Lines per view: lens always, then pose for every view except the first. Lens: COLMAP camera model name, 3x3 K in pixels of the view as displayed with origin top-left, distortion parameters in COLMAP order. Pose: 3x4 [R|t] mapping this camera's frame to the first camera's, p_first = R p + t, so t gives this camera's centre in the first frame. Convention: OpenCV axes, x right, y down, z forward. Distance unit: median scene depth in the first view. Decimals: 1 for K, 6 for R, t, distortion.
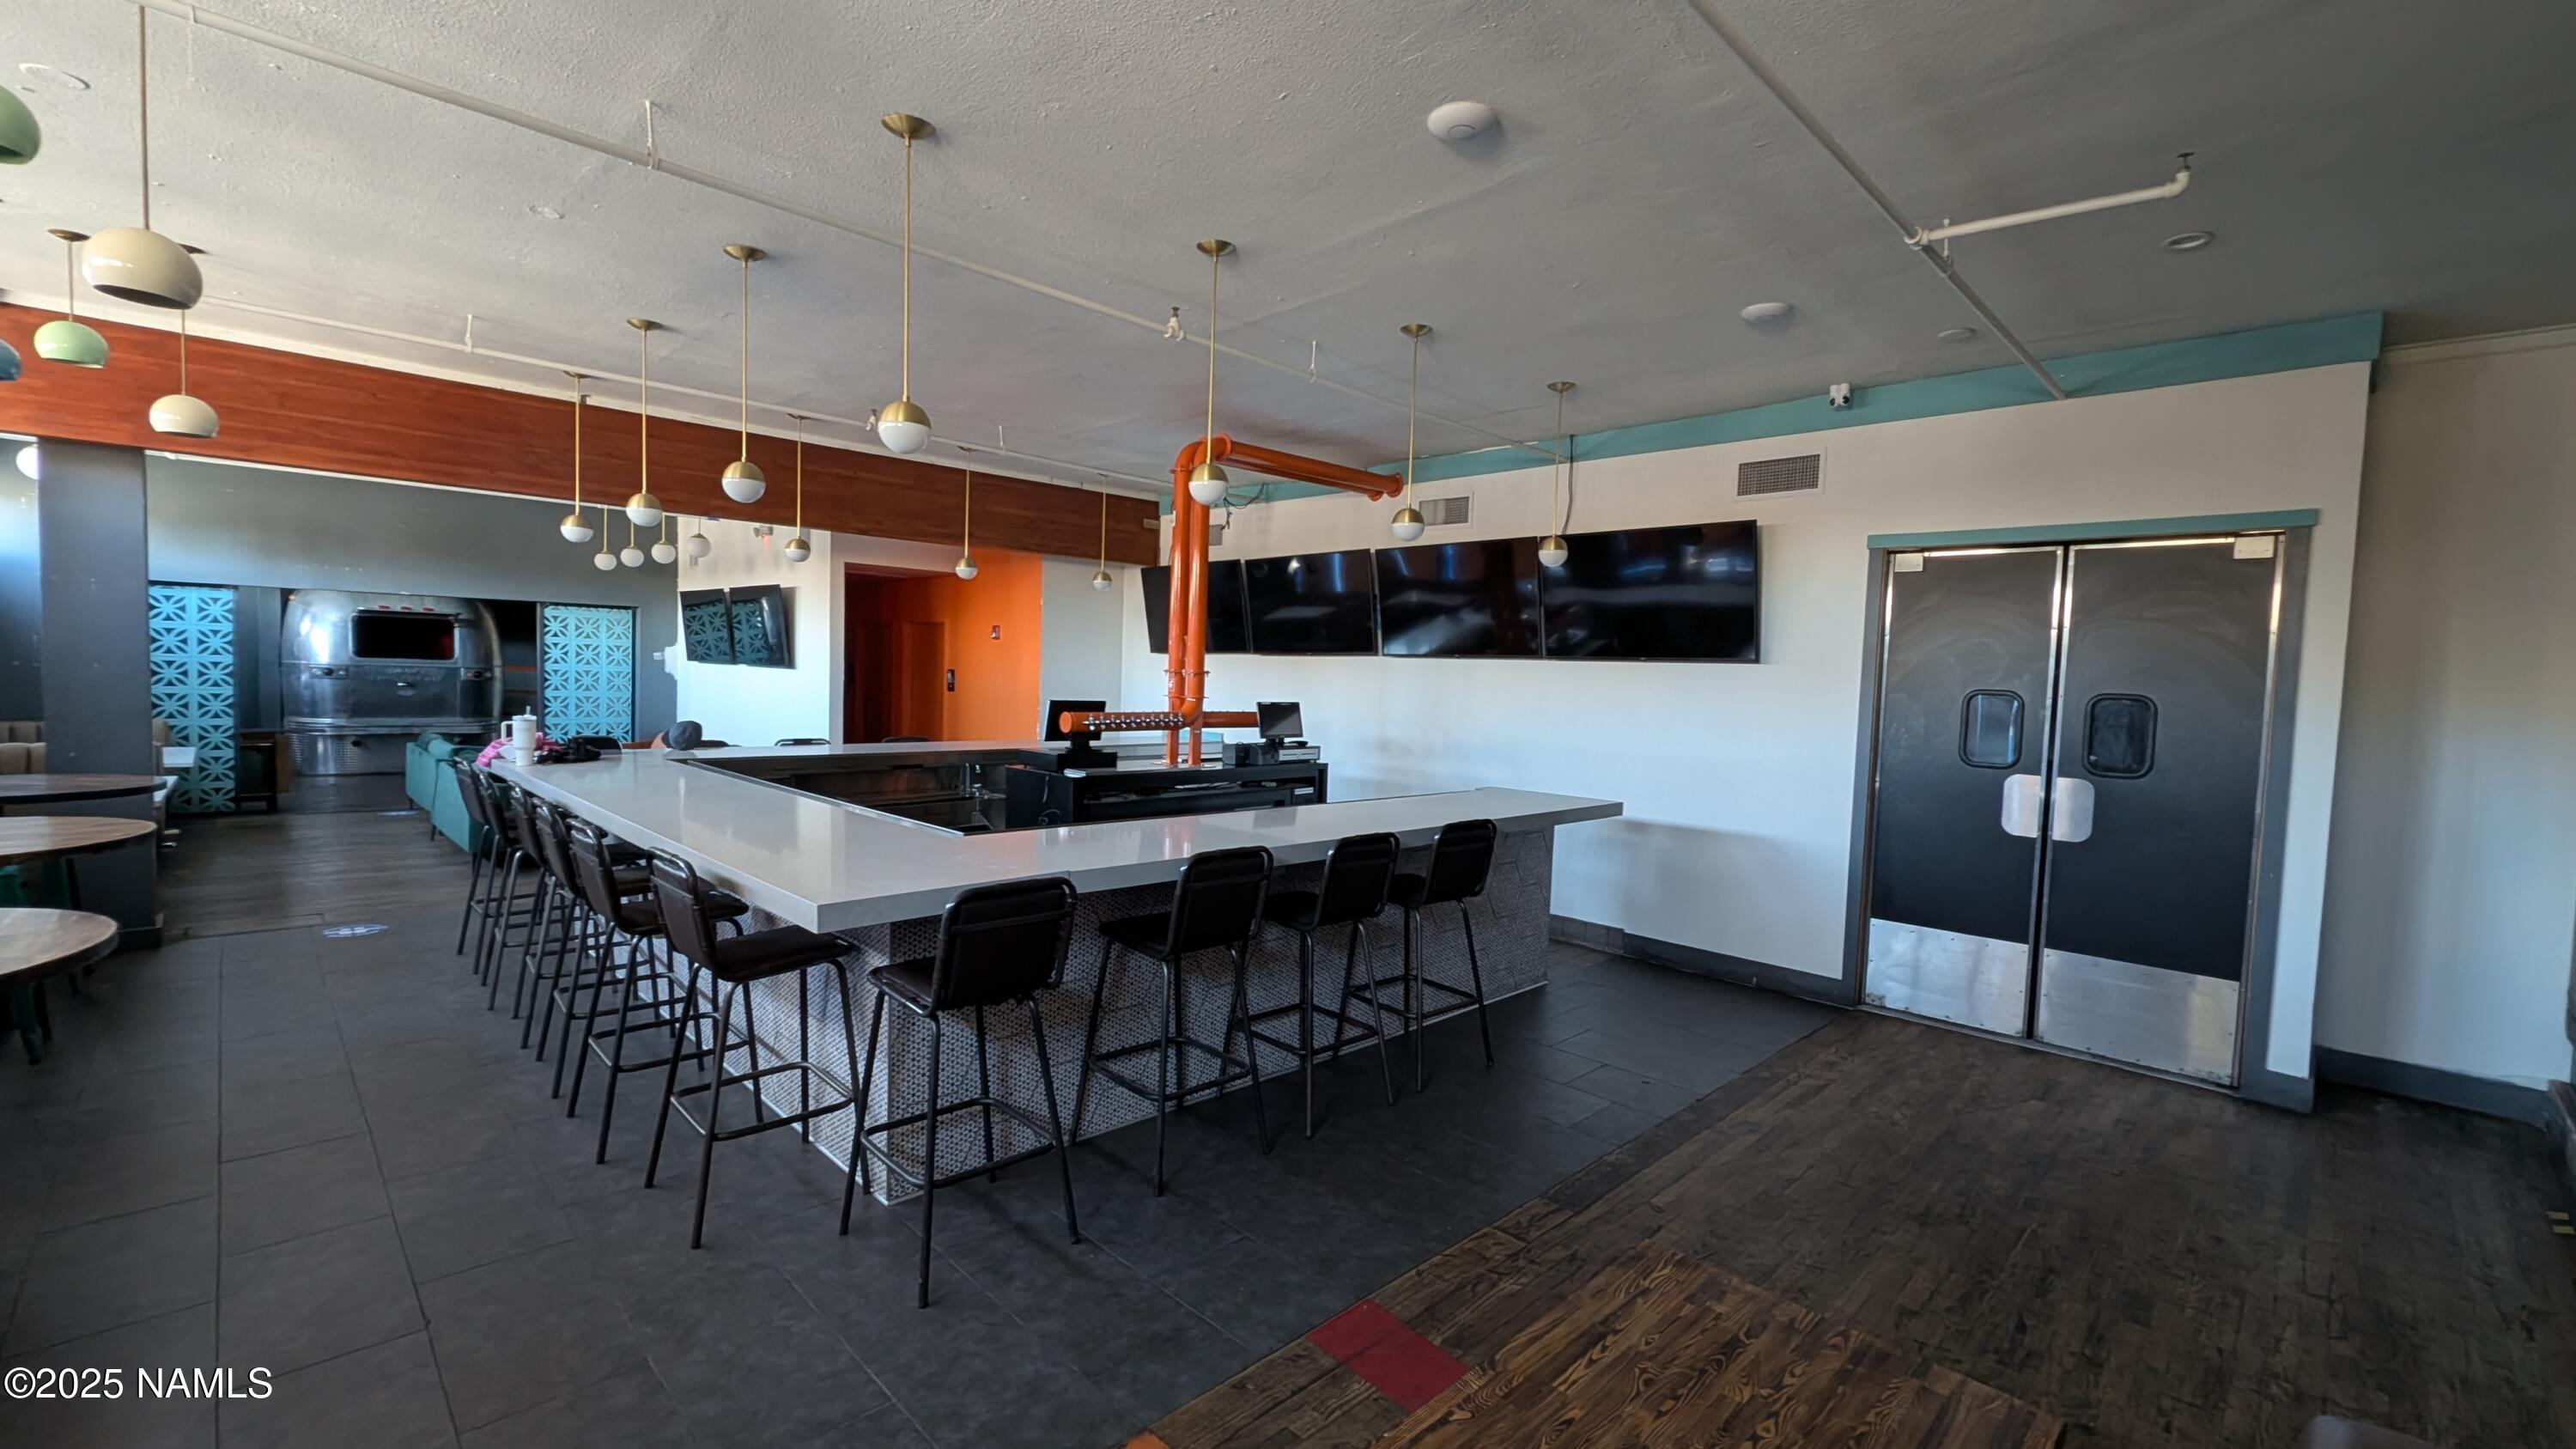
lens RADIAL K [[1073.0, 0, 1284.2], [0, 1073.0, 732.3], [0, 0, 1]] dist [0.001205, -0.000273]
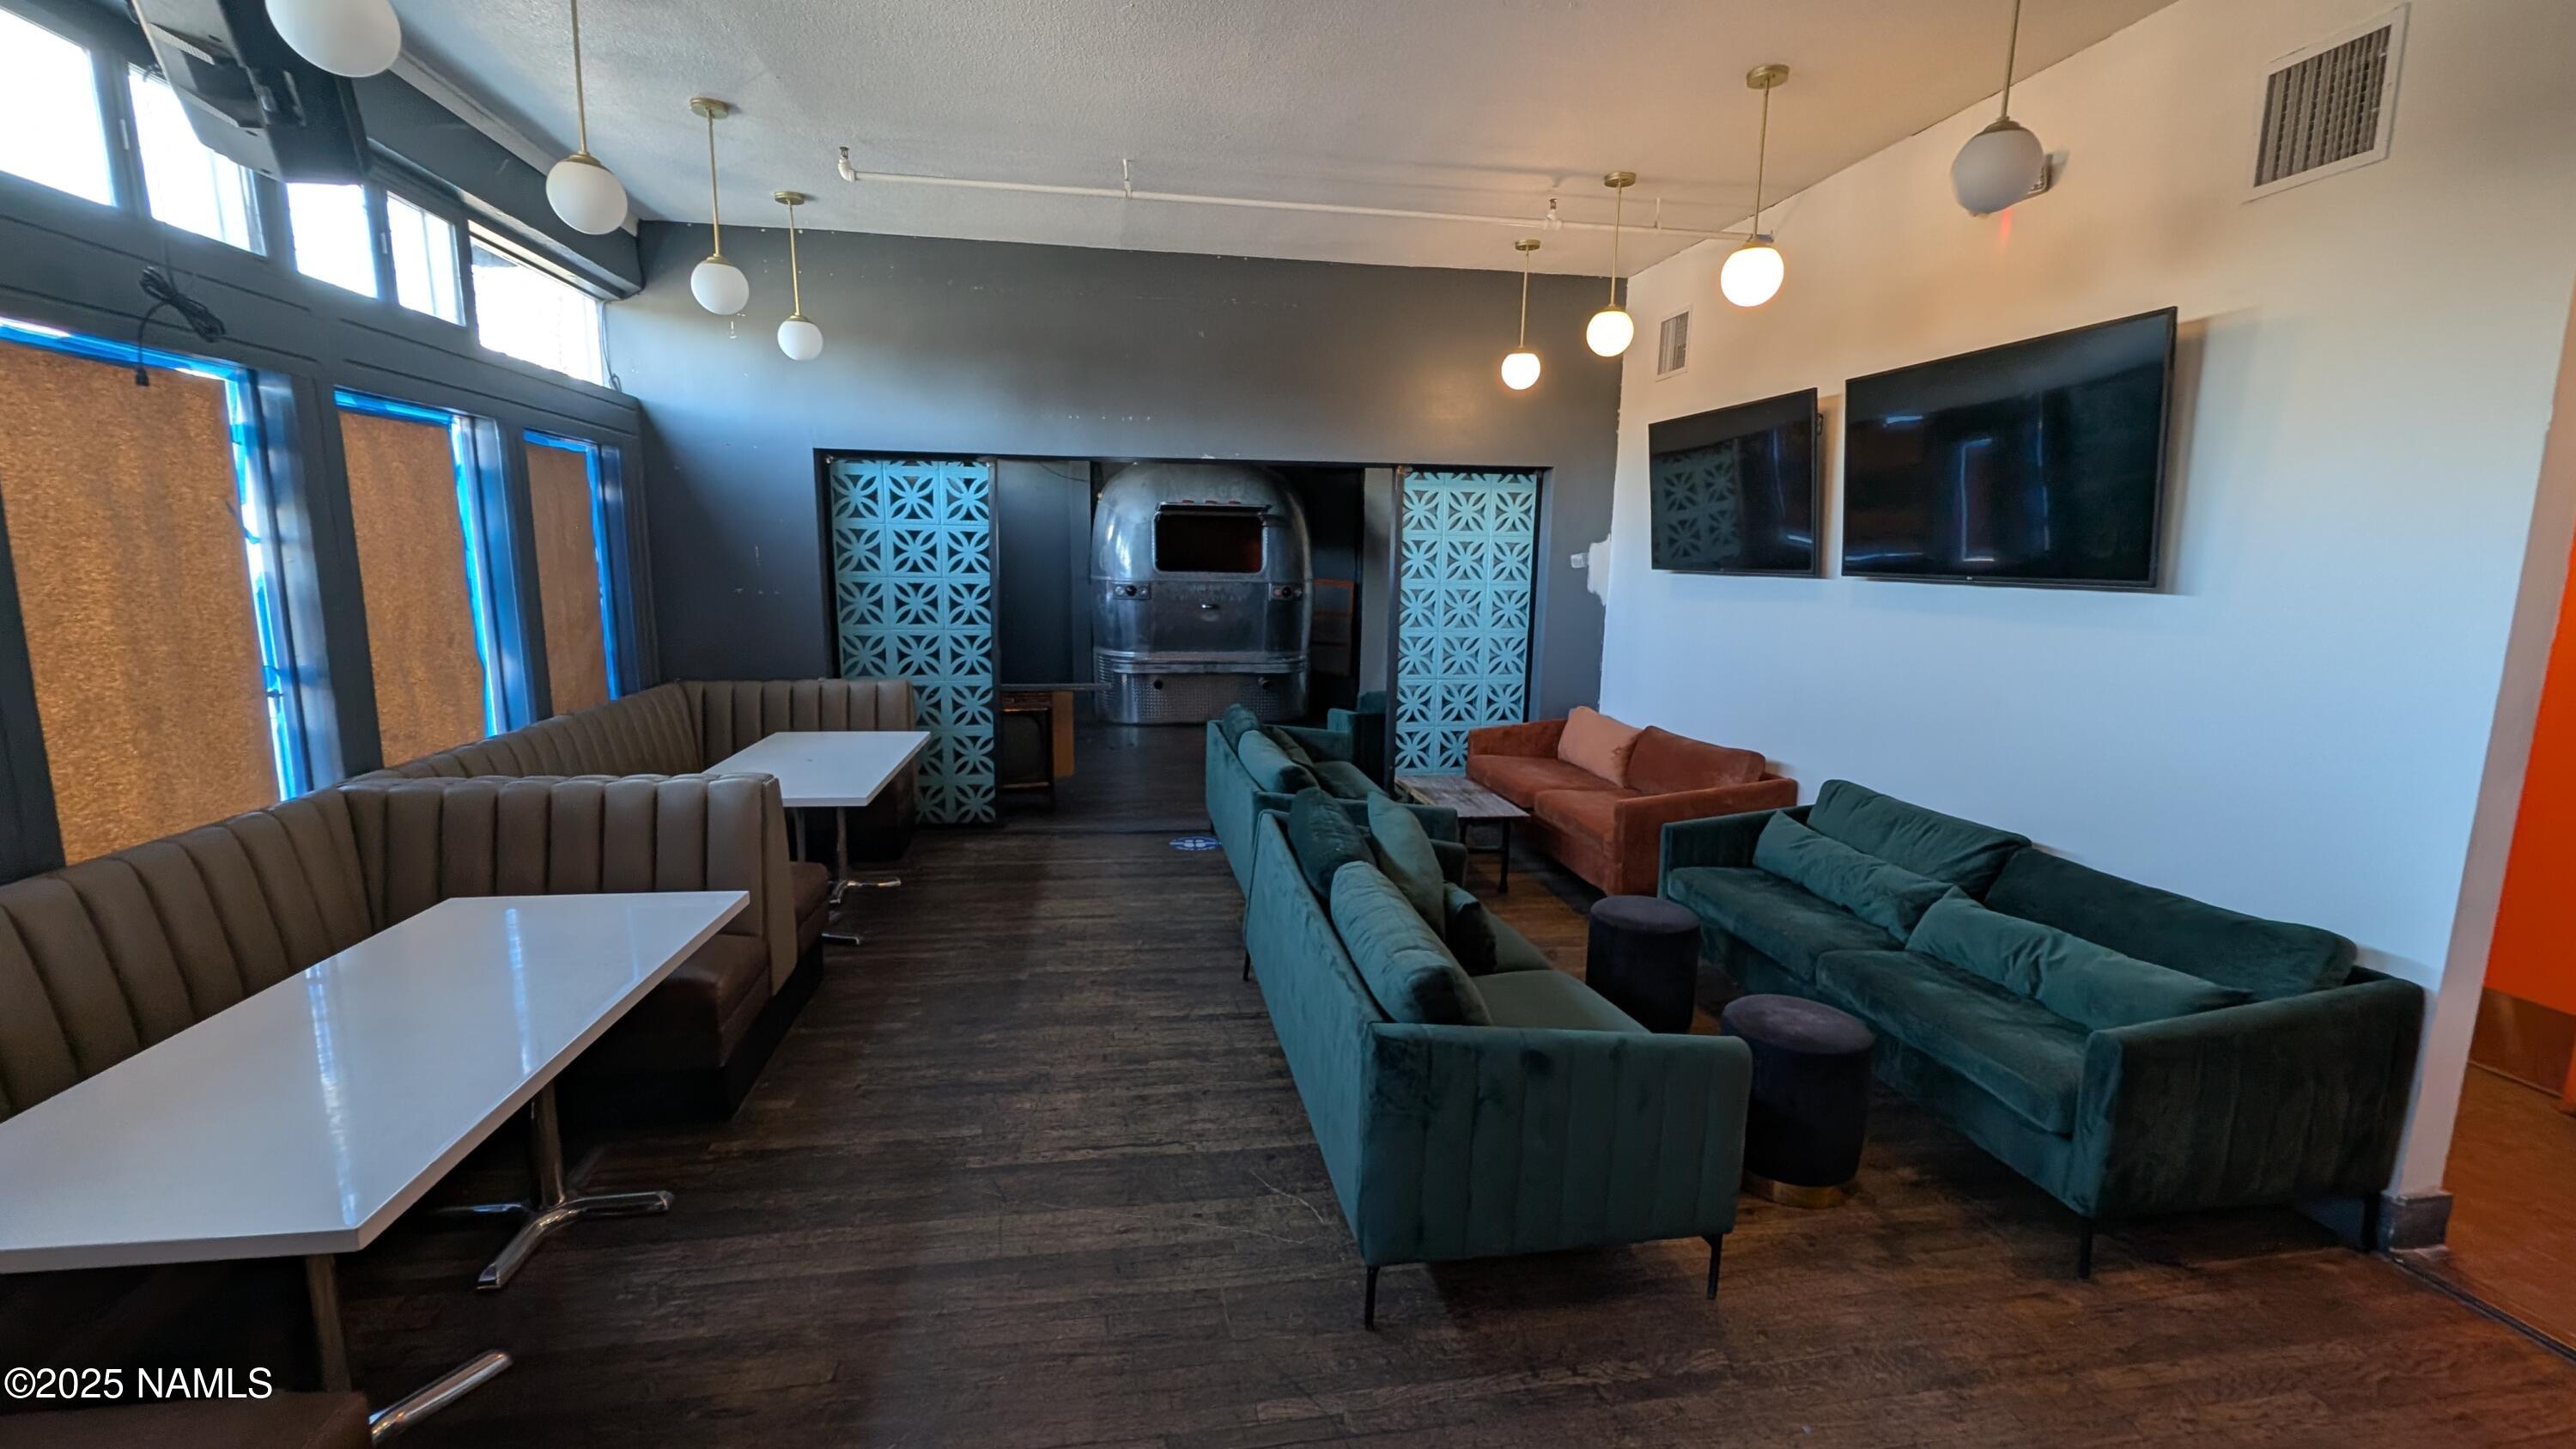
lens RADIAL K [[1073.0, 0, 1284.2], [0, 1073.0, 732.3], [0, 0, 1]] dist [0.001205, -0.000273]
pose [[0.814358, 0.071650, -0.575922, -0.692970], [-0.018976, 0.995107, 0.096968, -0.062974], [0.580052, -0.068038, 0.811733, 0.853422]]
